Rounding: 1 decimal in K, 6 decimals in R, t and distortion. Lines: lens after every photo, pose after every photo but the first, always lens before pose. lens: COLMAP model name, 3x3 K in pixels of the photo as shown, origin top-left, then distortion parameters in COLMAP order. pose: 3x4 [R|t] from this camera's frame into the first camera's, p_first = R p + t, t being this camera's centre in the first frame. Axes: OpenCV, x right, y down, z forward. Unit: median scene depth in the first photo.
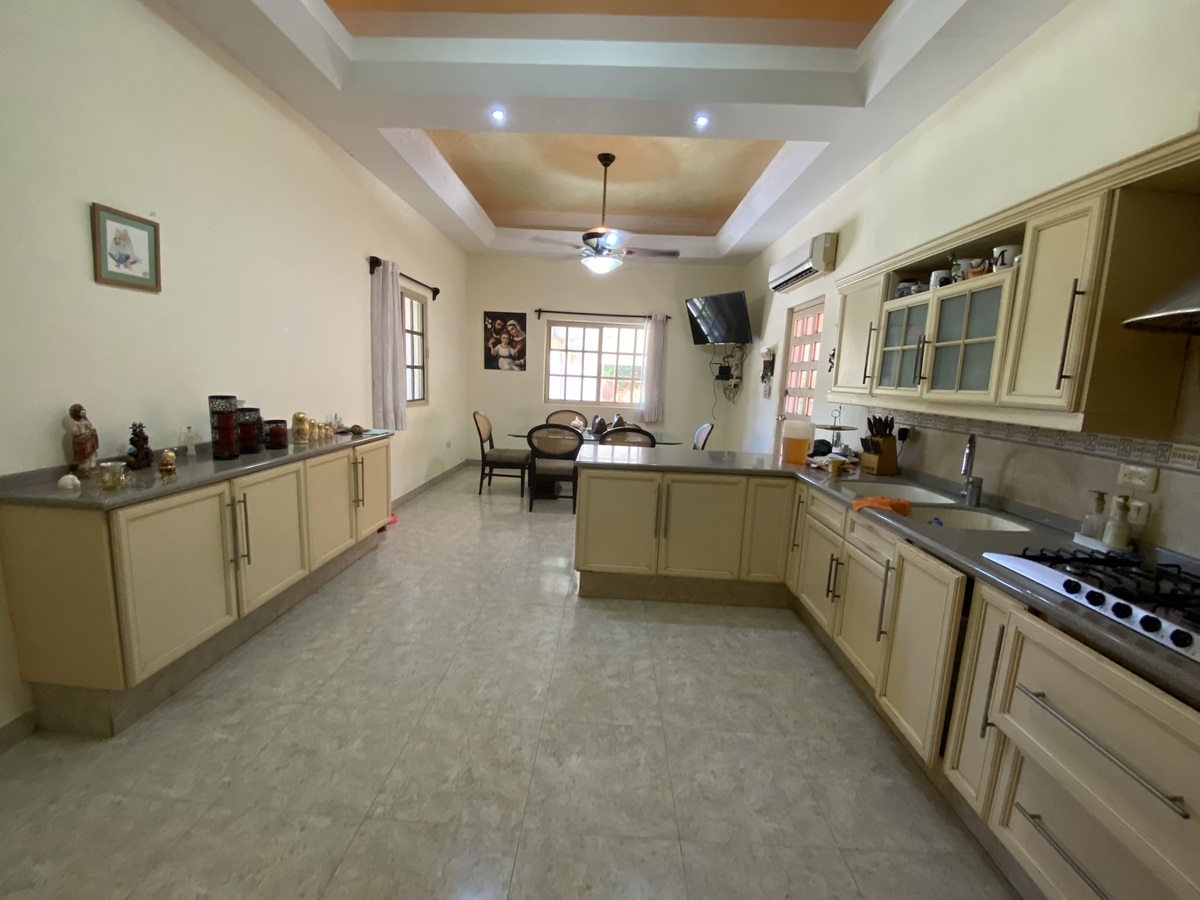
lens RADIAL K [[488.9, 0, 593.1], [0, 488.9, 446.5], [0, 0, 1]] dist [-0.004423, -0.010042]
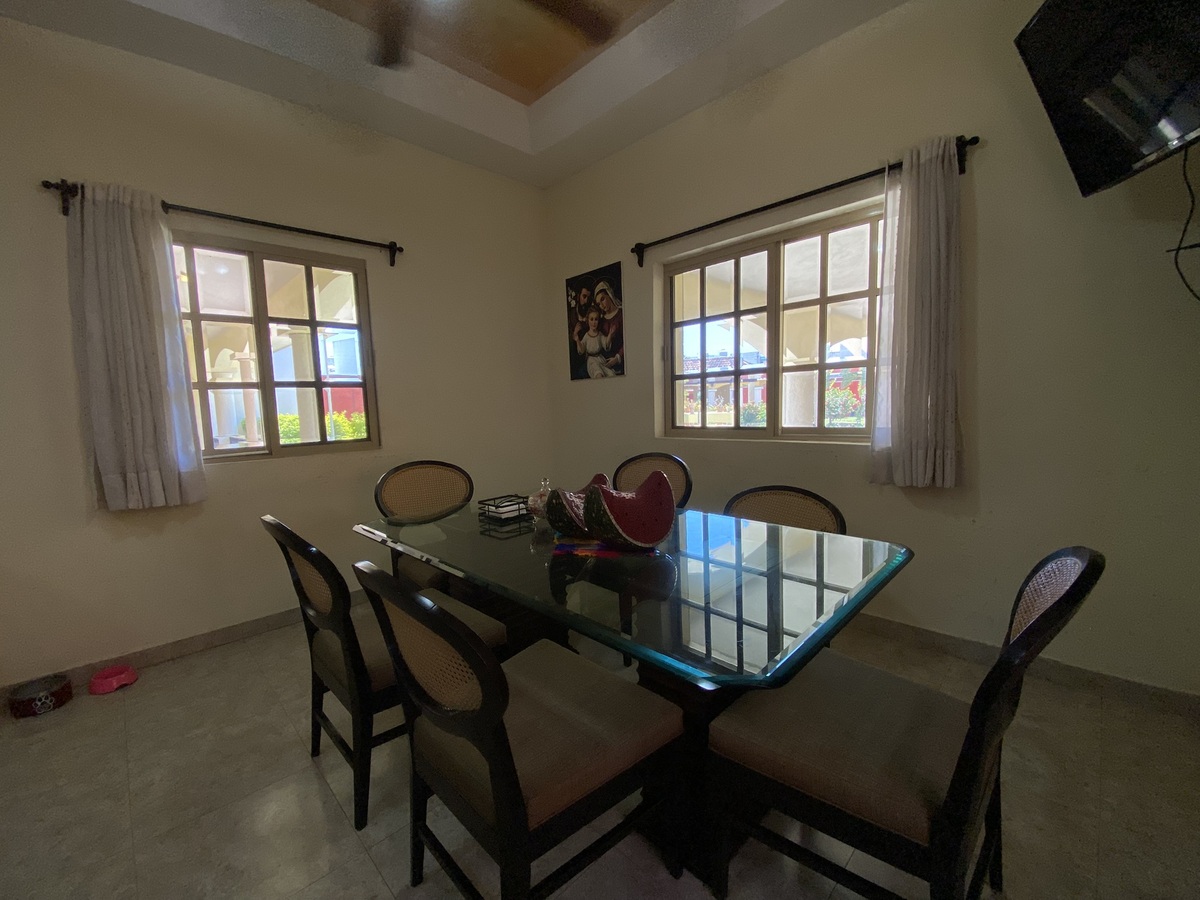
lens RADIAL K [[488.9, 0, 587.2], [0, 488.9, 462.8], [0, 0, 1]] dist [-0.004423, -0.010042]
pose [[0.714317, 0.002807, -0.699817, 0.190364], [-0.028070, 0.999302, -0.024644, -0.050825], [0.699259, 0.037248, 0.713897, 0.618604]]
